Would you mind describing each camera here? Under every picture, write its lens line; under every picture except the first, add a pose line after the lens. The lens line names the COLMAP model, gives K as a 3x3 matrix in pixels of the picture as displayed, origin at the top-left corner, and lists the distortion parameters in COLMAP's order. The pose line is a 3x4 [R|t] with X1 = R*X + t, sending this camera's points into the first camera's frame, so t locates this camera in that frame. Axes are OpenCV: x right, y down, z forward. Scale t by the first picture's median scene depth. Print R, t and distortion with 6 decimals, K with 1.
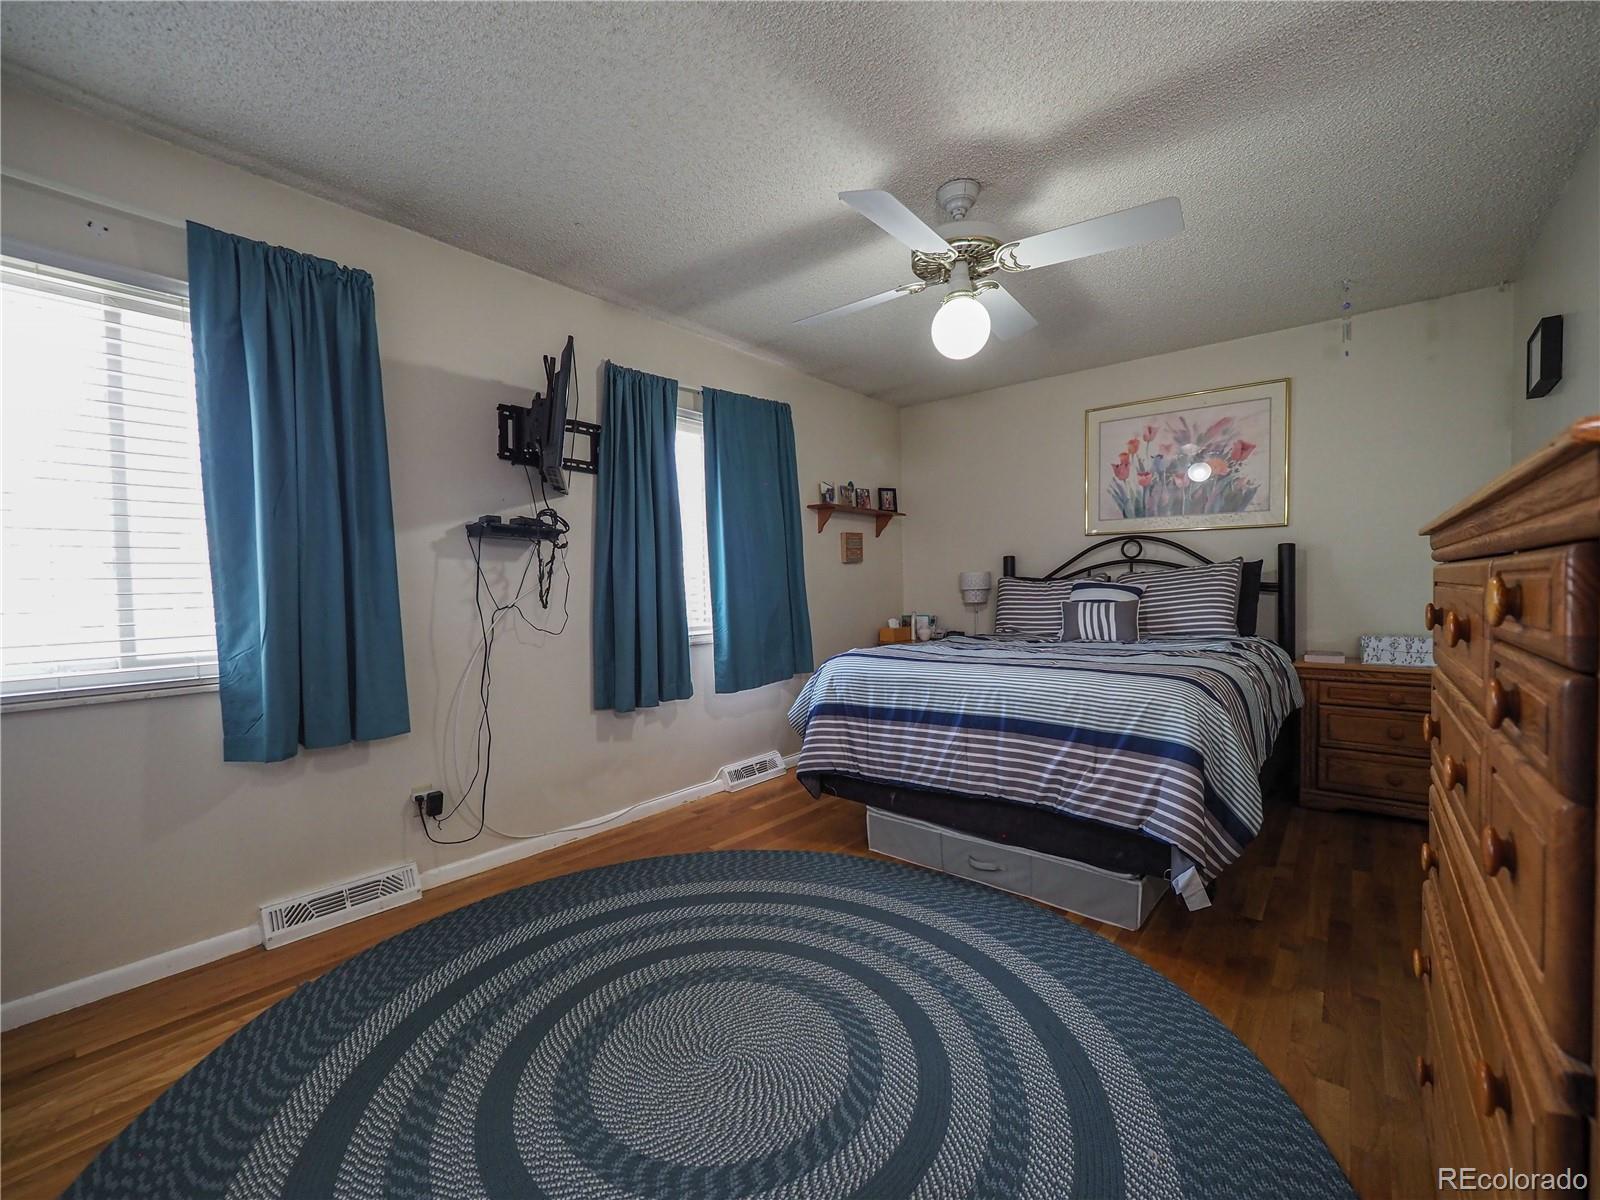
lens RADIAL K [[663.6, 0, 790.0], [0, 663.6, 606.6], [0, 0, 1]] dist [-0.002001, -0.004235]
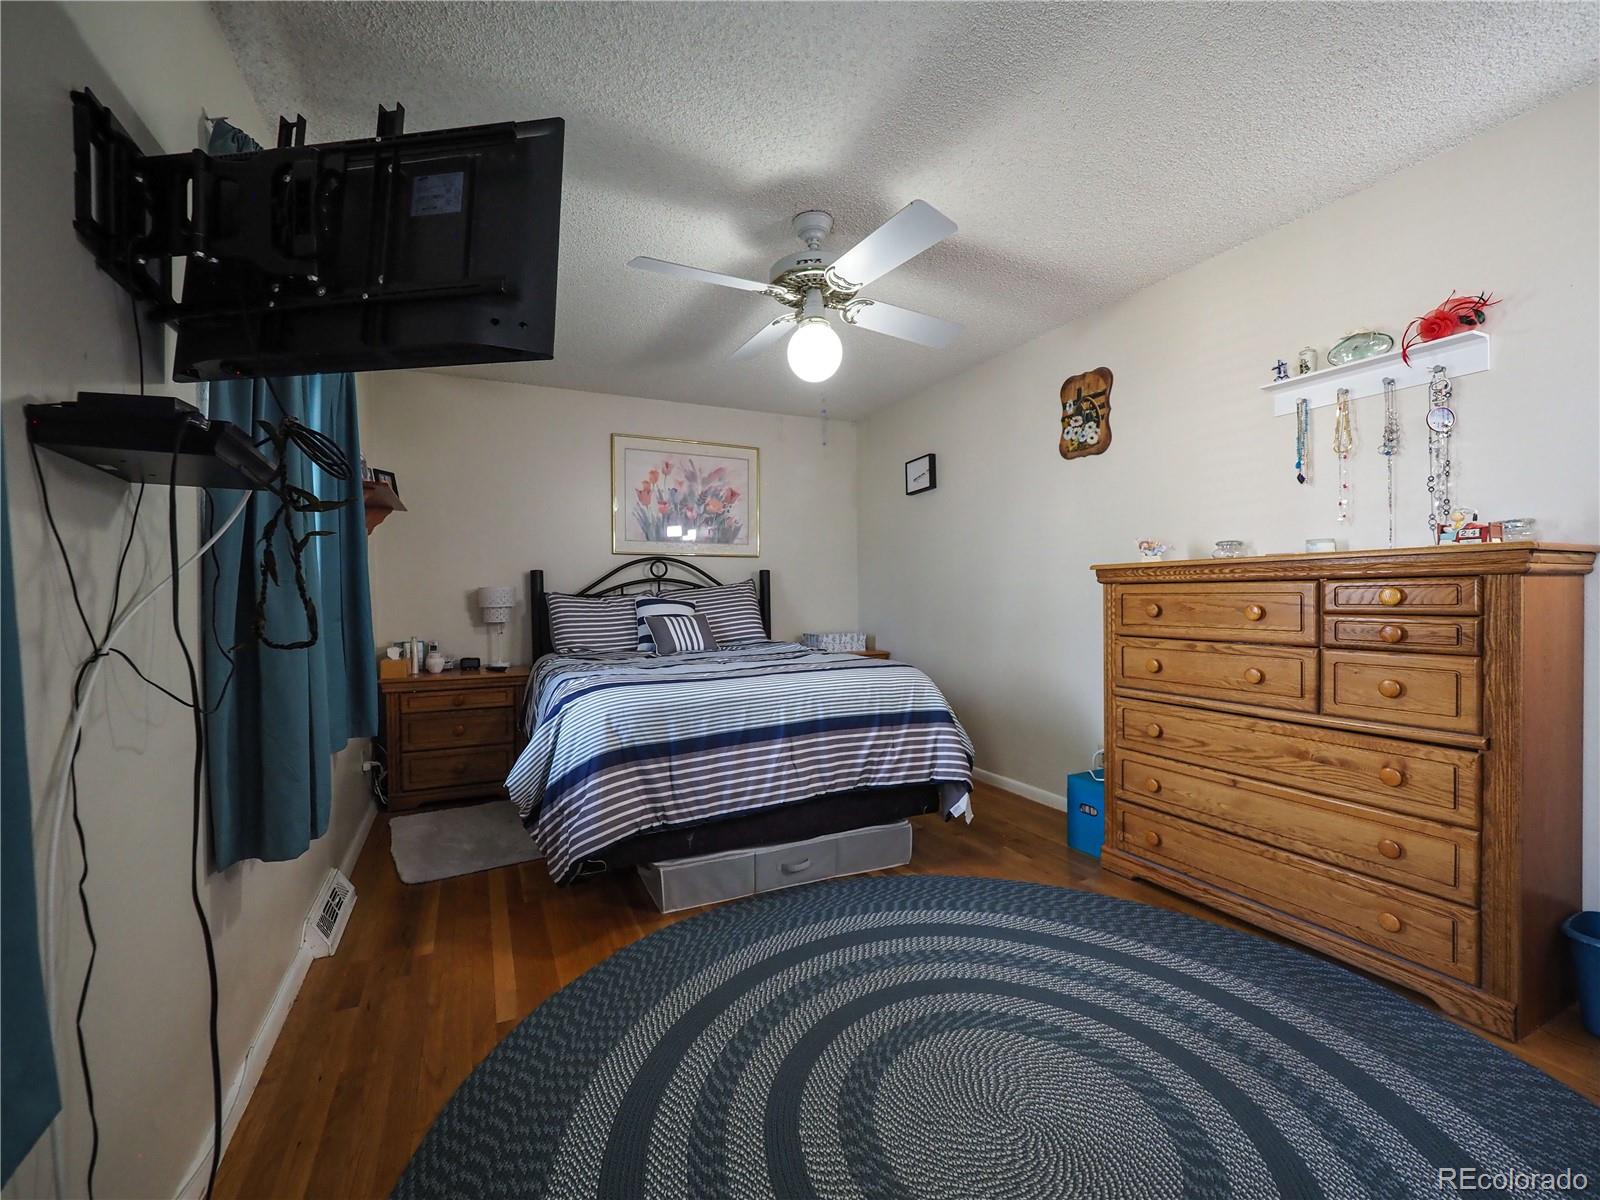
lens RADIAL K [[663.6, 0, 790.0], [0, 663.6, 606.6], [0, 0, 1]] dist [-0.002001, -0.004235]
pose [[0.417986, -0.006538, 0.908430, -0.614164], [0.038431, 0.999206, -0.010491, -0.006701], [-0.907640, 0.039297, 0.417905, 0.525394]]
